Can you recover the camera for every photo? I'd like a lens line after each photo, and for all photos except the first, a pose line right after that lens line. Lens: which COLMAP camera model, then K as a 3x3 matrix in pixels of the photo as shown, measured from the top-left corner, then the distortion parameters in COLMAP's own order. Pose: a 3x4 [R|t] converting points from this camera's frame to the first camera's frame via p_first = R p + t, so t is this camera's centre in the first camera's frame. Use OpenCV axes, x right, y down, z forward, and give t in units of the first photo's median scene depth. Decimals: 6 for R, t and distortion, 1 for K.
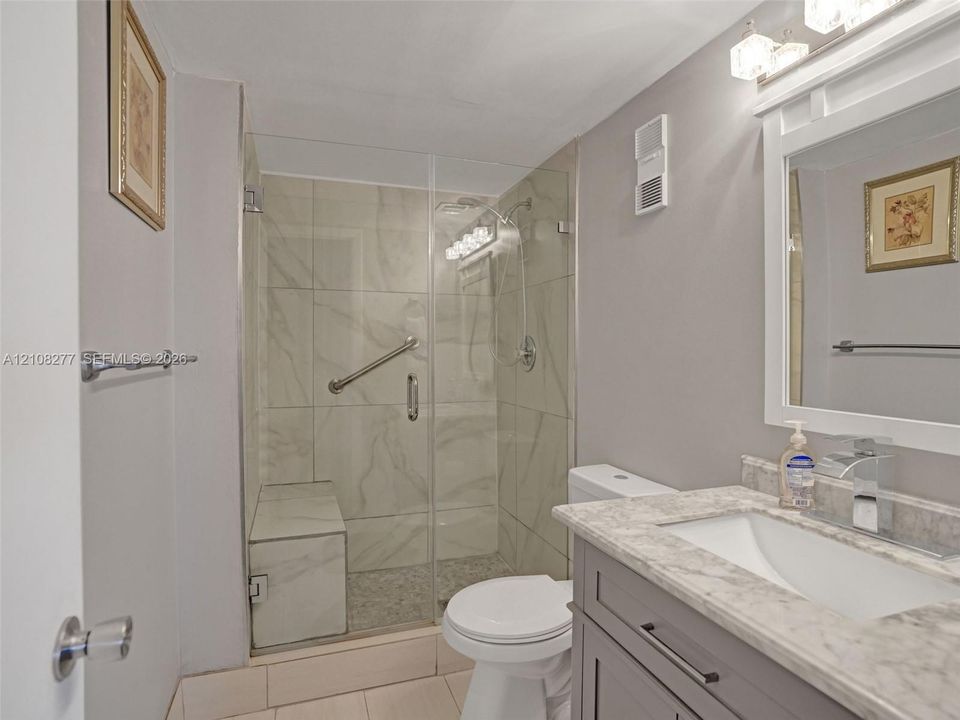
lens RADIAL K [[511.5, 0, 482.8], [0, 511.5, 352.6], [0, 0, 1]] dist [-0.054016, 0.031419]
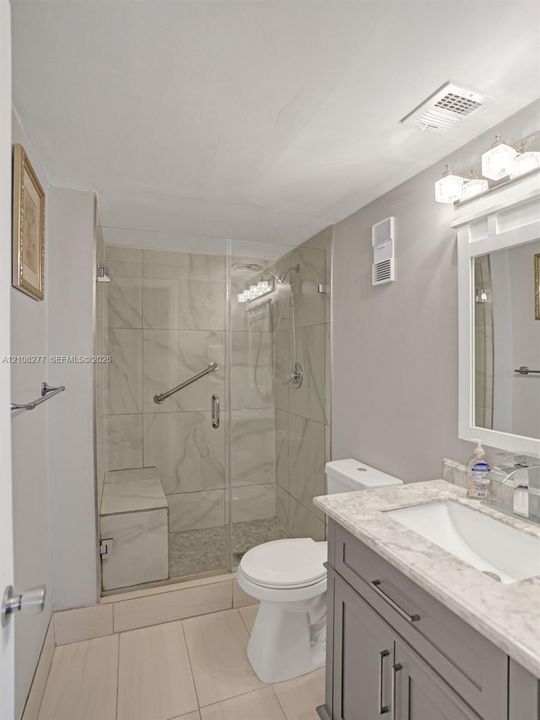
lens RADIAL K [[383.6, 0, 267.3], [0, 383.6, 356.8], [0, 0, 1]] dist [-0.054016, 0.031419]
pose [[0.999948, 0.000028, 0.010175, -0.005666], [0.000024, 0.999987, -0.005108, -0.068977], [-0.010175, 0.005108, 0.999935, -0.072779]]
